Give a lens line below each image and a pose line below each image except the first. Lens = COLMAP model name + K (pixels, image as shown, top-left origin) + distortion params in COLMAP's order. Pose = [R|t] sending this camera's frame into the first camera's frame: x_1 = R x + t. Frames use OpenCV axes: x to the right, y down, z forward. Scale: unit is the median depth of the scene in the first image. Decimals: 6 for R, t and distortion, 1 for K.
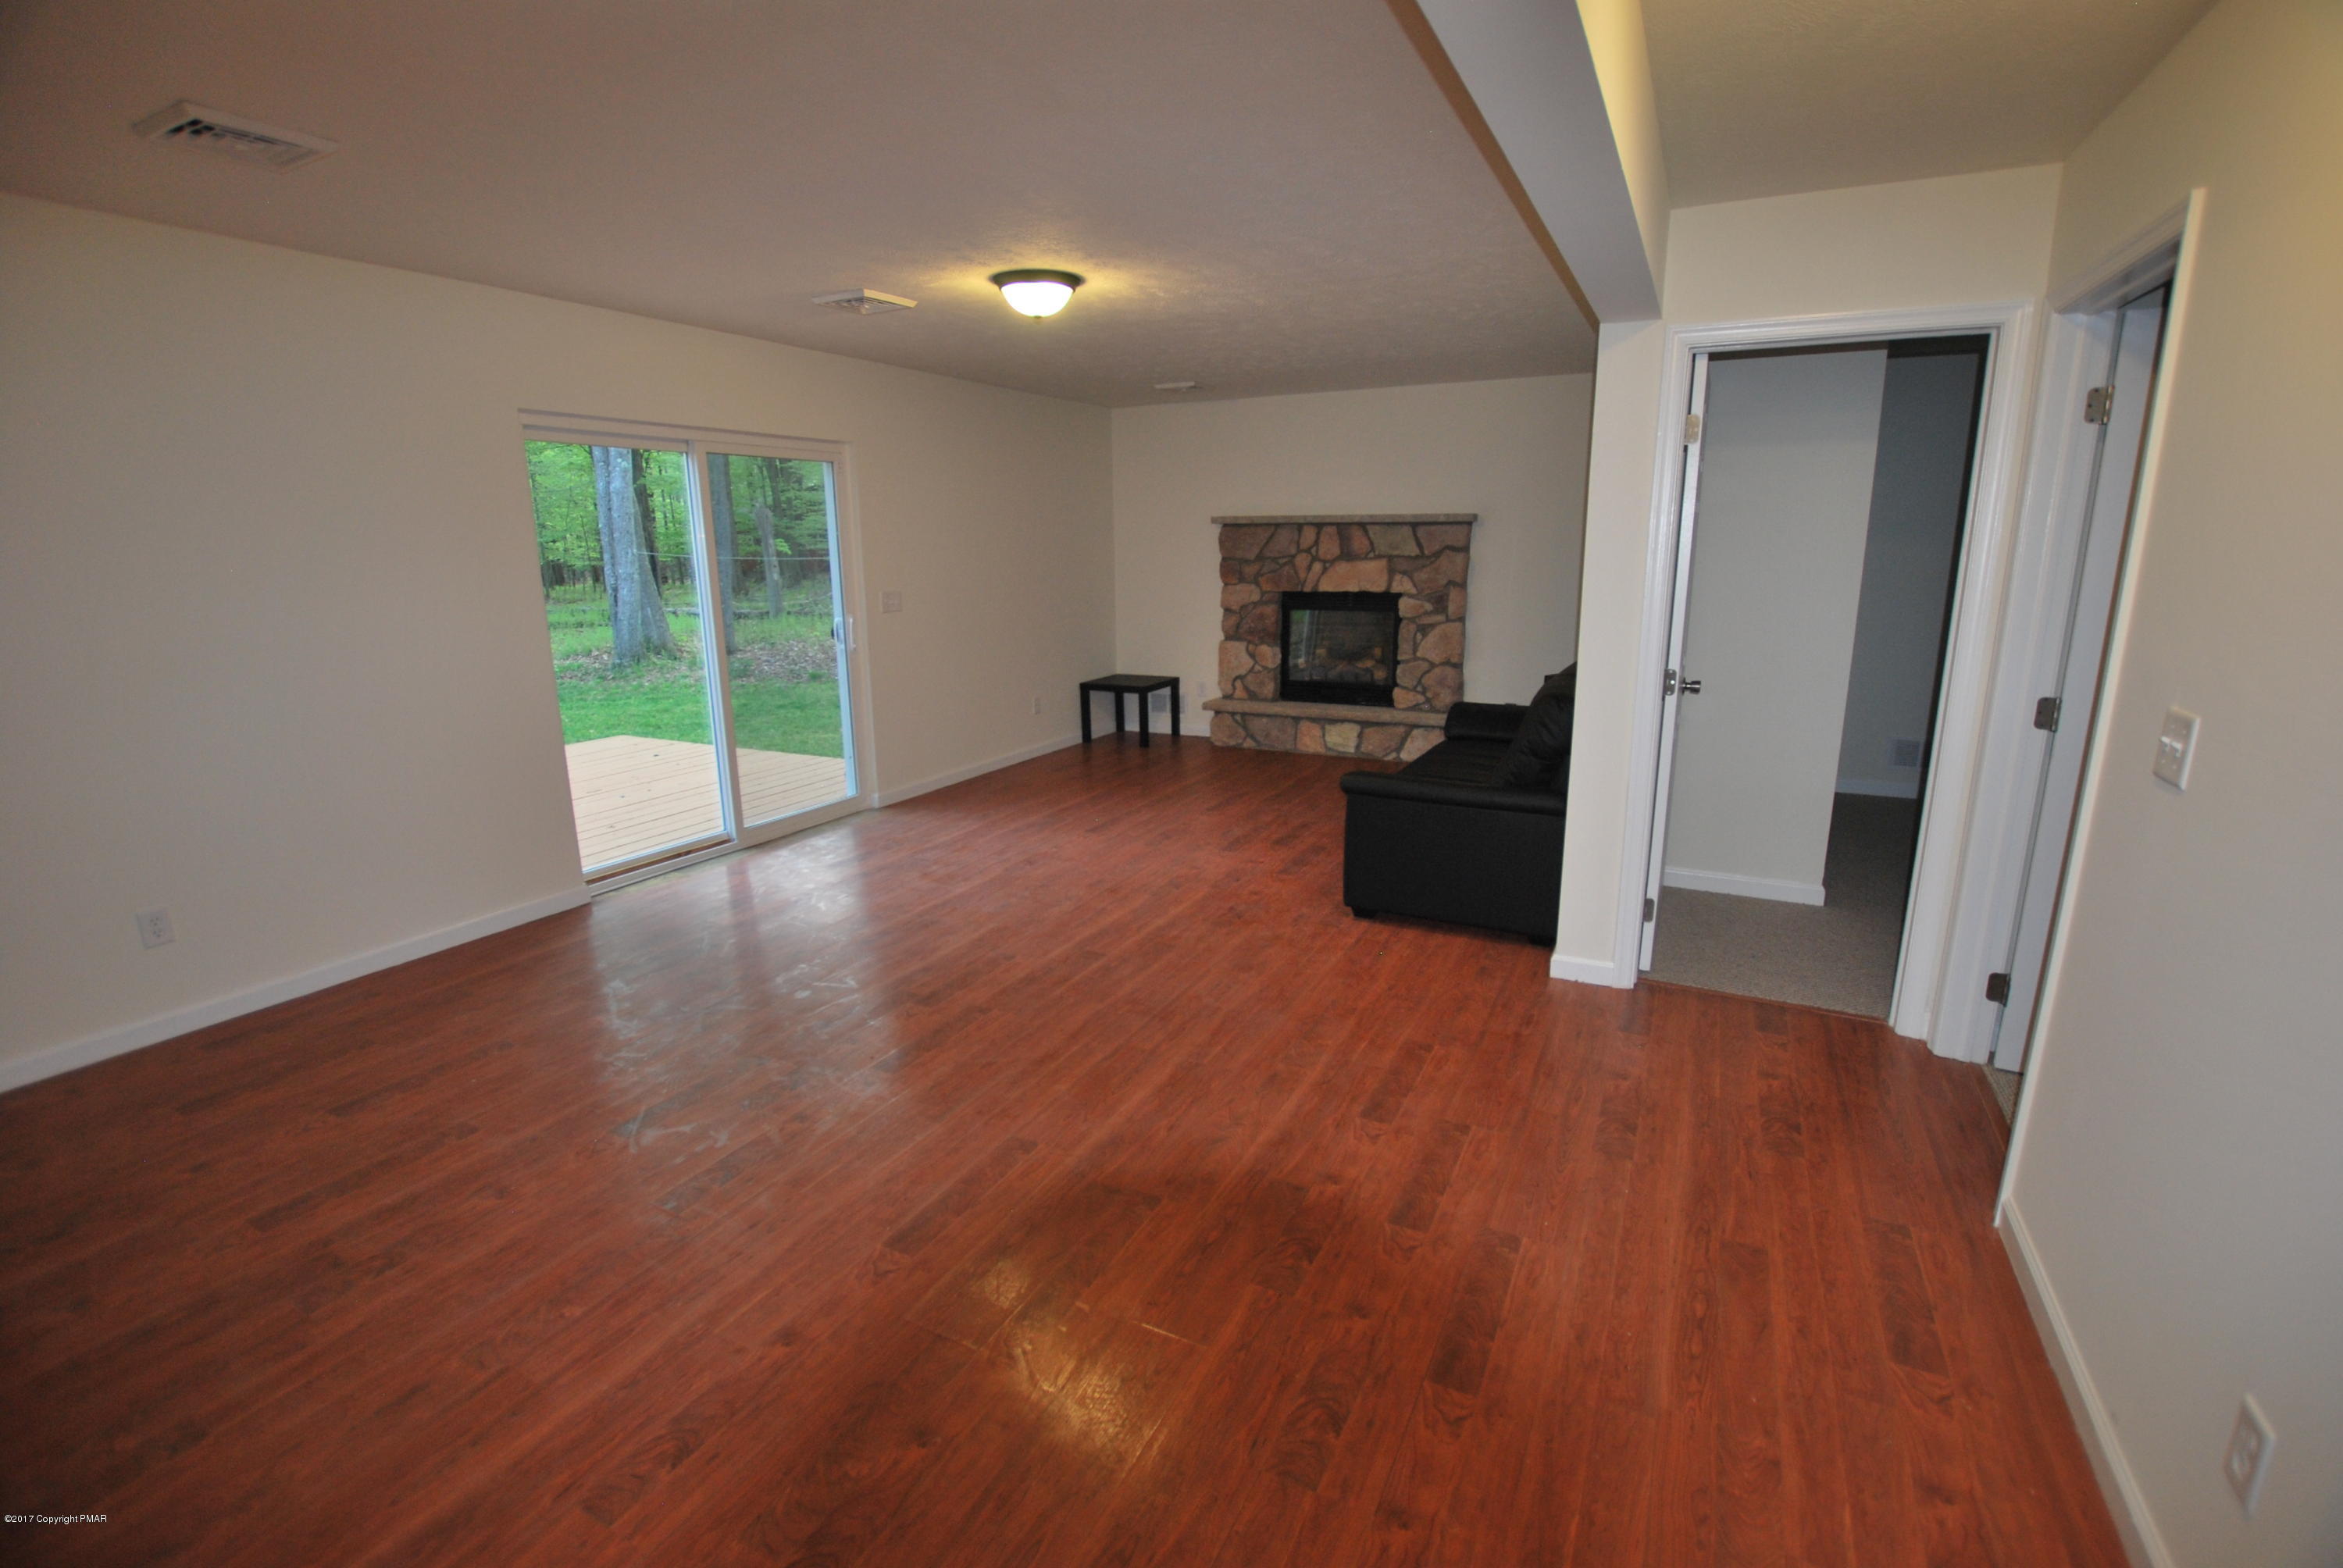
lens RADIAL K [[1033.9, 0, 1174.8], [0, 1033.9, 778.1], [0, 0, 1]] dist [-0.034337, 0.005436]
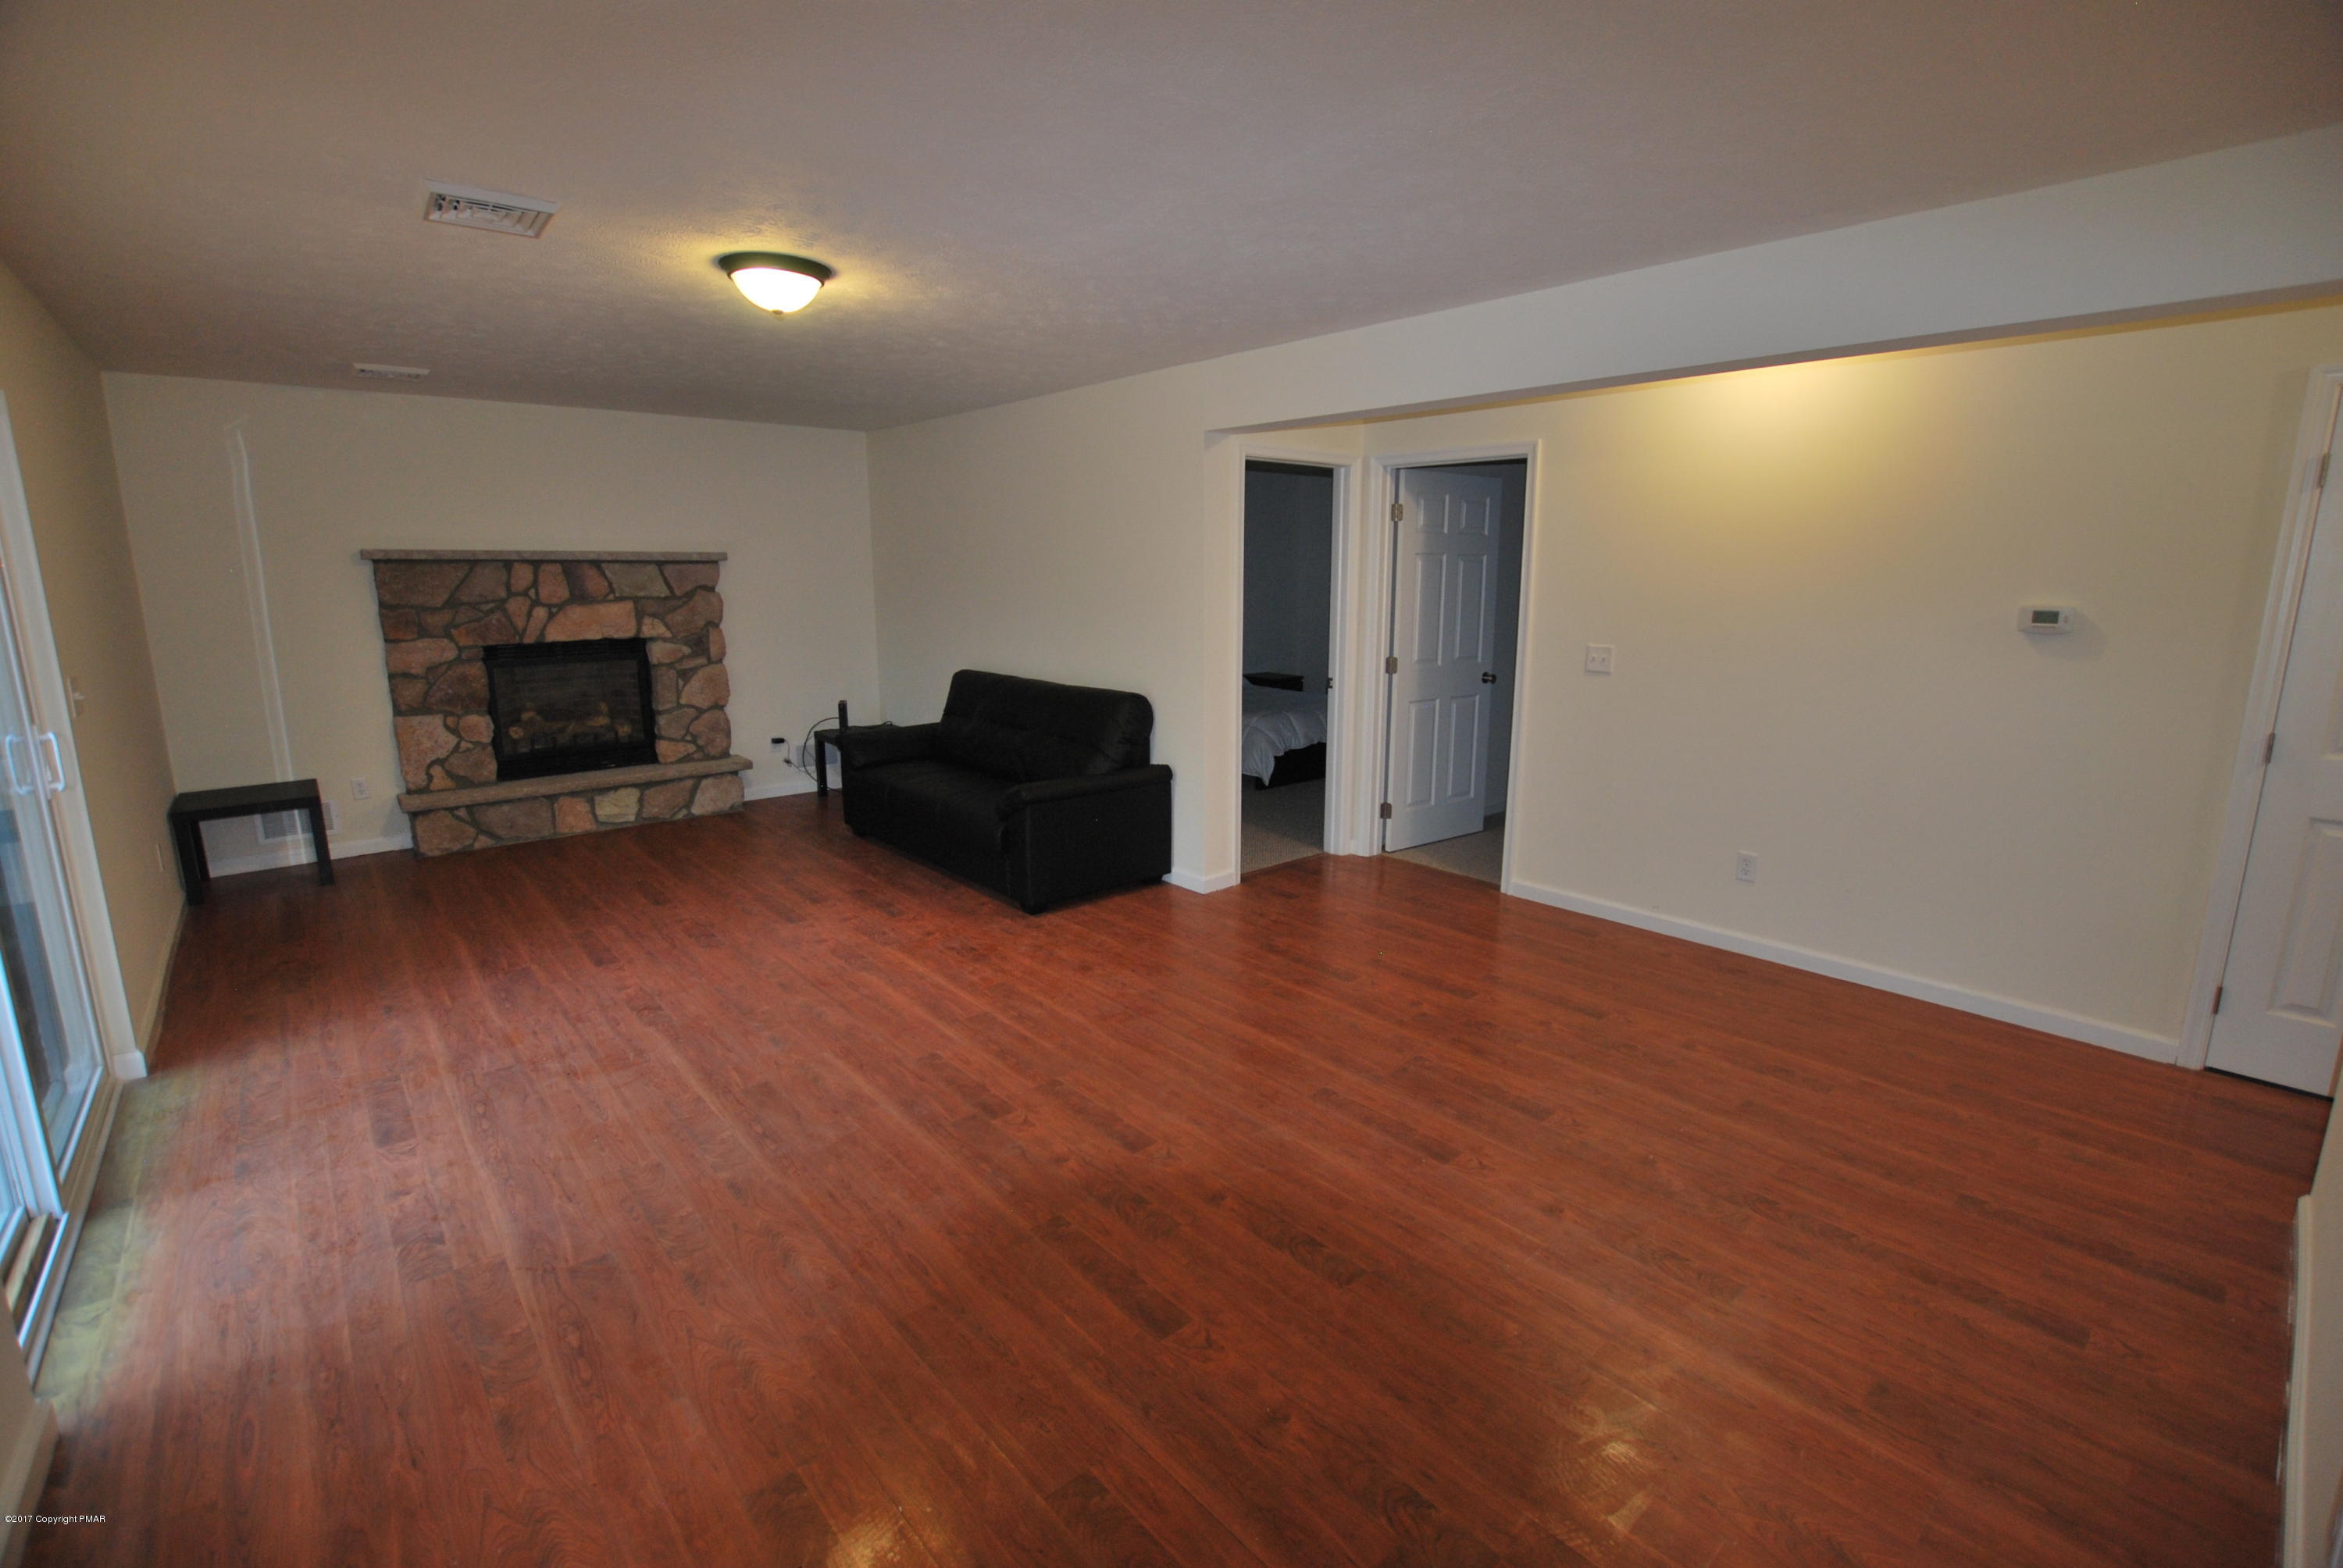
lens RADIAL K [[1033.9, 0, 1174.8], [0, 1033.9, 778.1], [0, 0, 1]] dist [-0.034337, 0.005436]
pose [[0.368395, -0.173177, 0.913397, -0.460093], [0.206093, 0.973264, 0.101405, -0.055057], [-0.906538, 0.150888, 0.394236, 0.241876]]
